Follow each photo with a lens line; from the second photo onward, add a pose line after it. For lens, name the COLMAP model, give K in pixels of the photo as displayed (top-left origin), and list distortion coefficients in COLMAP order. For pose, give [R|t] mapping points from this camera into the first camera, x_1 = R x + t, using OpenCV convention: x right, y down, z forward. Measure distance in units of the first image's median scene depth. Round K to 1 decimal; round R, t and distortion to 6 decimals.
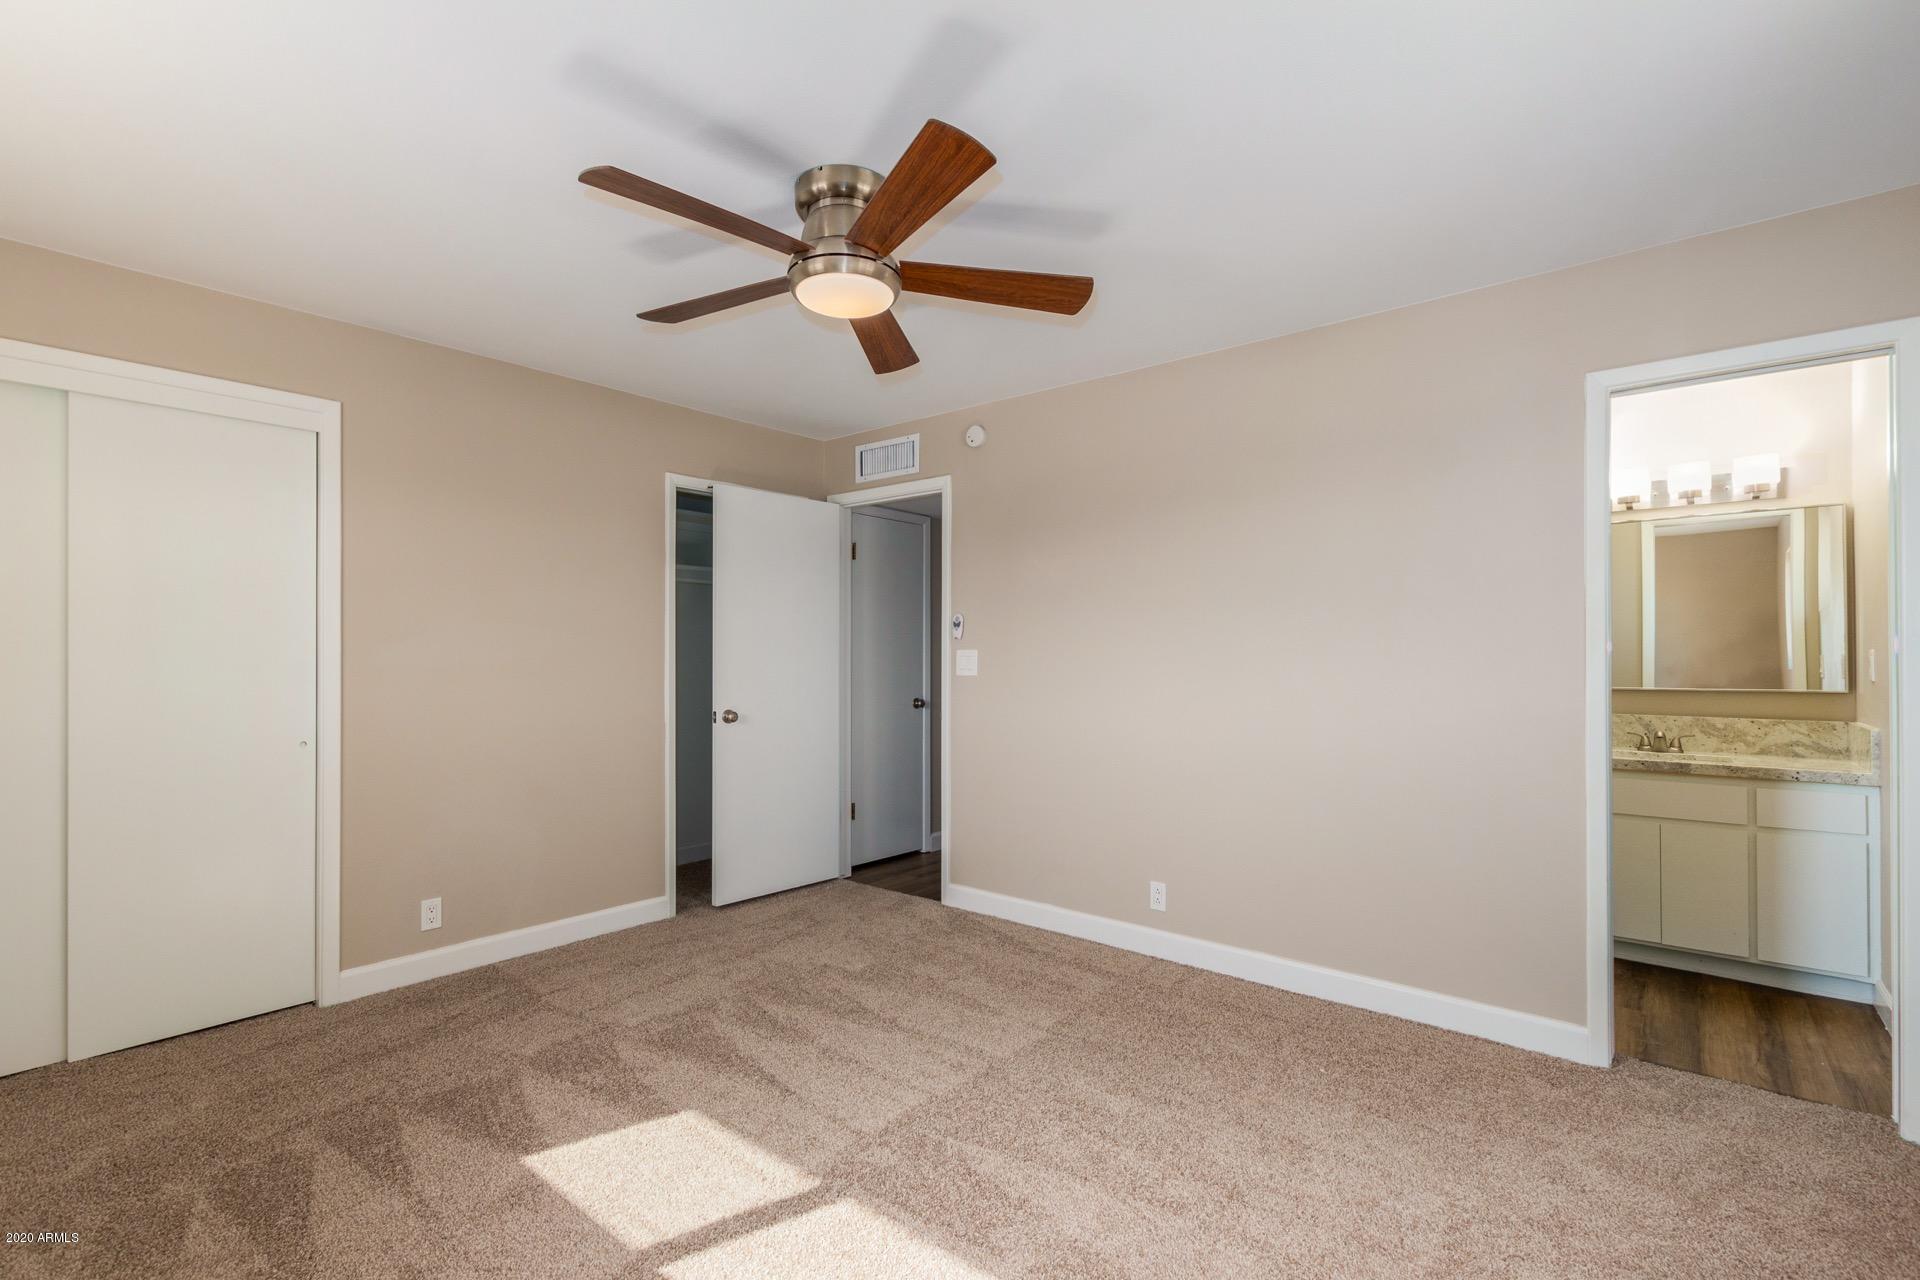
lens RADIAL K [[873.9, 0, 962.1], [0, 873.9, 651.4], [0, 0, 1]] dist [0.007570, -0.001306]
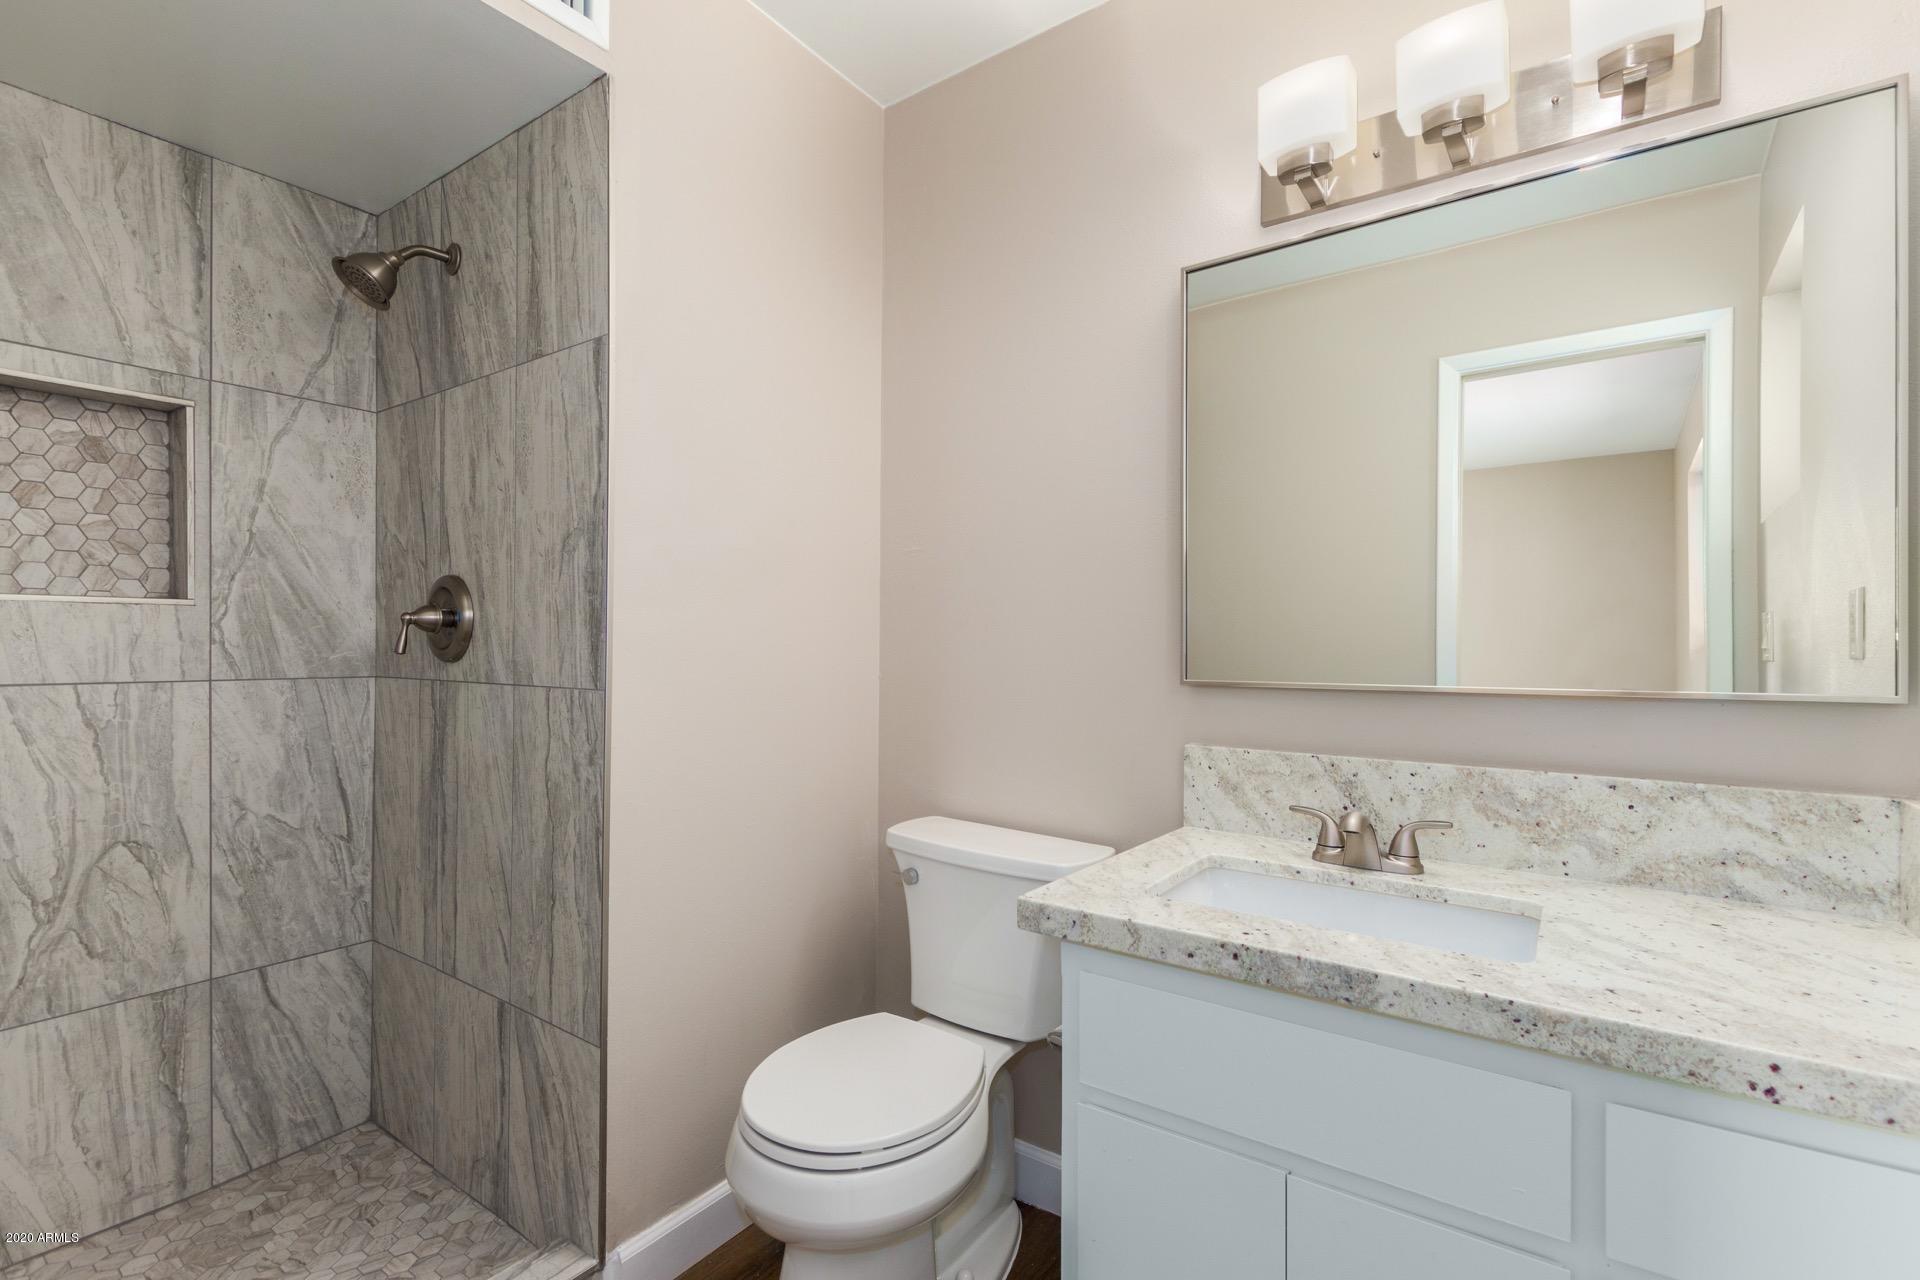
lens RADIAL K [[873.9, 0, 962.1], [0, 873.9, 651.4], [0, 0, 1]] dist [0.007570, -0.001306]
pose [[0.997443, 0.007178, 0.071099, 0.629665], [-0.007777, 0.999937, 0.008147, 0.027938], [-0.071036, -0.008679, 0.997436, 0.685966]]
